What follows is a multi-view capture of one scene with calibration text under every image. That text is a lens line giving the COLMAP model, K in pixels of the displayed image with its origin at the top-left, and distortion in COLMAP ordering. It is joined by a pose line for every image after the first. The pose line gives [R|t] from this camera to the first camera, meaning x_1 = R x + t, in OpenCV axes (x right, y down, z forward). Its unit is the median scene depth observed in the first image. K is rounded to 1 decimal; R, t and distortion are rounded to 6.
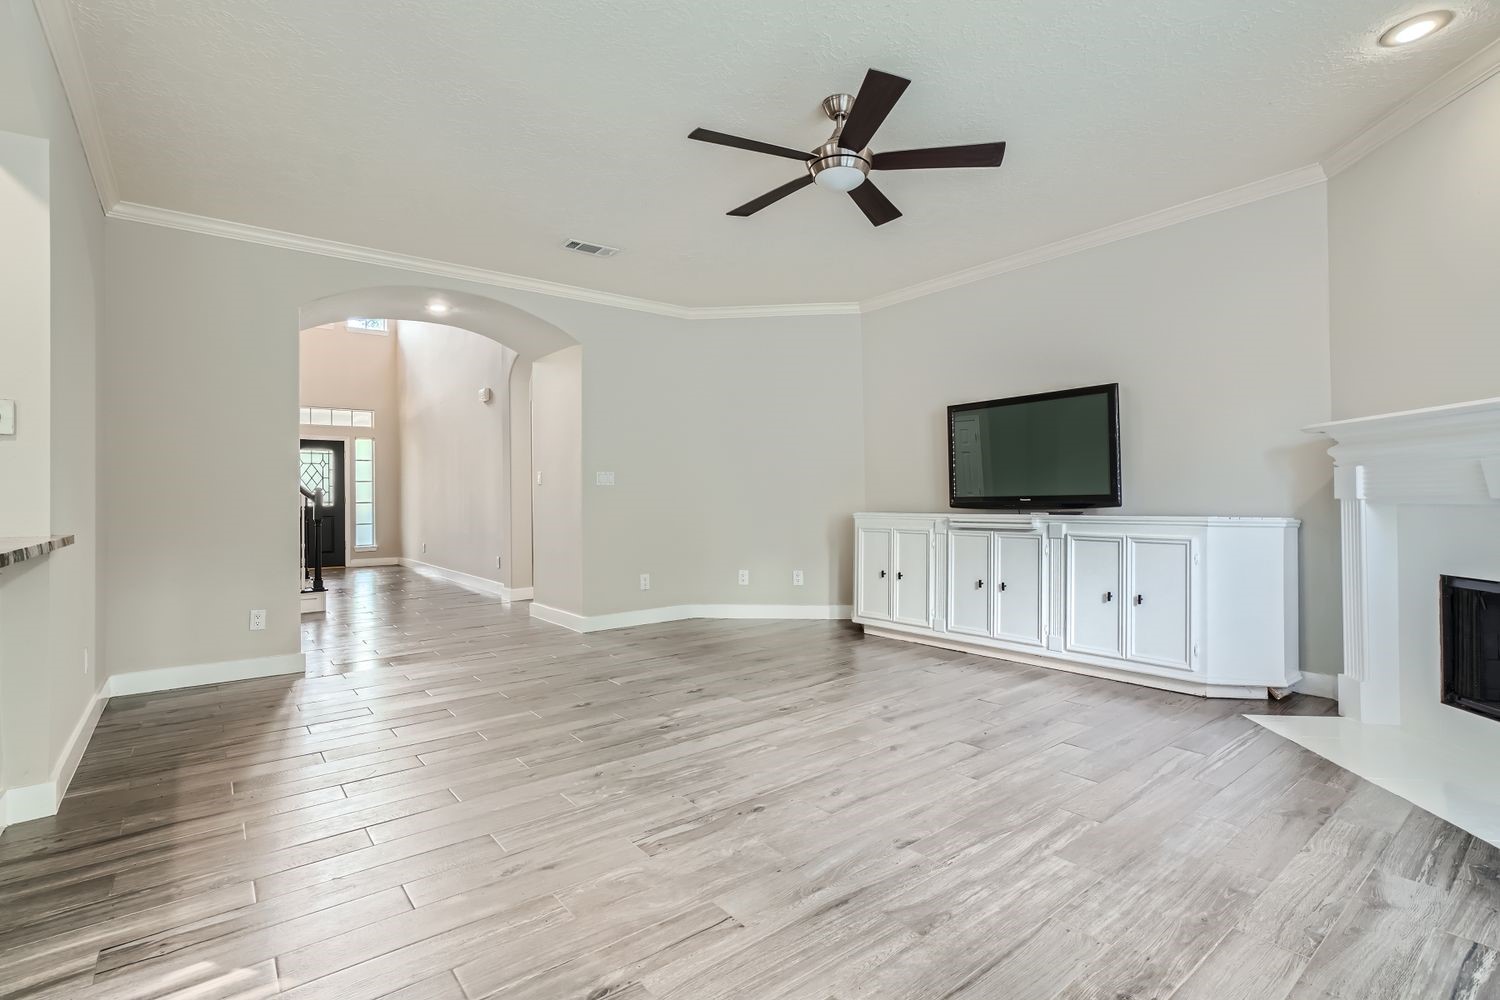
lens RADIAL K [[686.3, 0, 743.3], [0, 686.3, 495.3], [0, 0, 1]] dist [-0.011997, 0.008405]
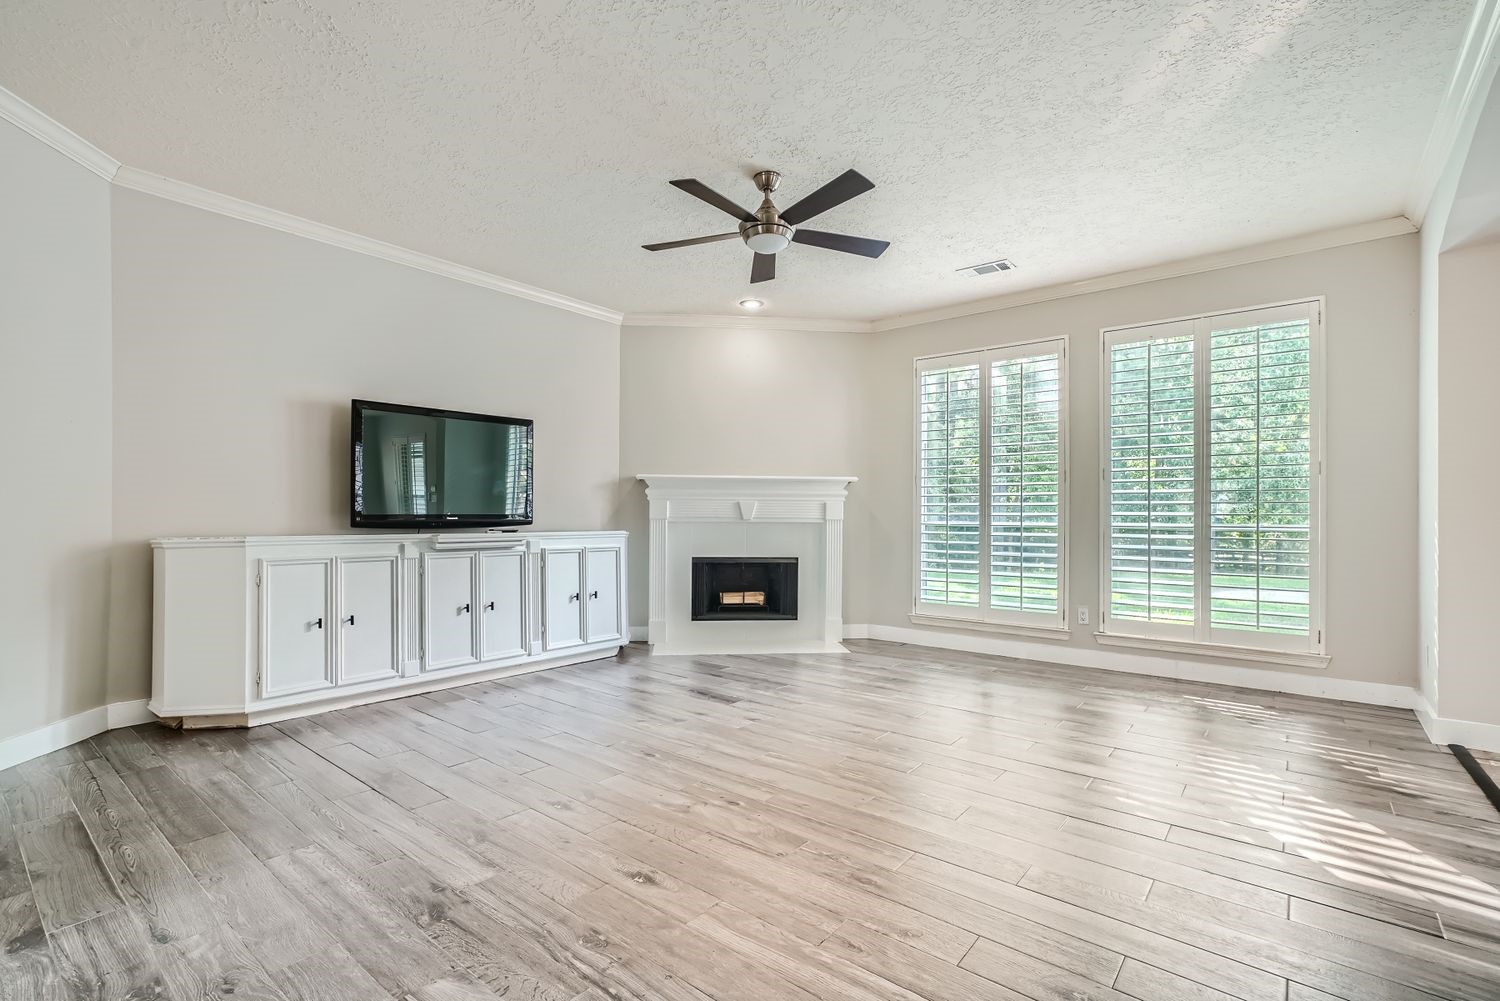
lens RADIAL K [[686.3, 0, 743.6], [0, 686.3, 500.3], [0, 0, 1]] dist [-0.011997, 0.008405]
pose [[-0.205984, 0.032247, 0.978024, -0.870292], [-0.009313, 0.999347, -0.034912, 0.015950], [-0.978511, -0.016299, -0.205549, 1.116814]]
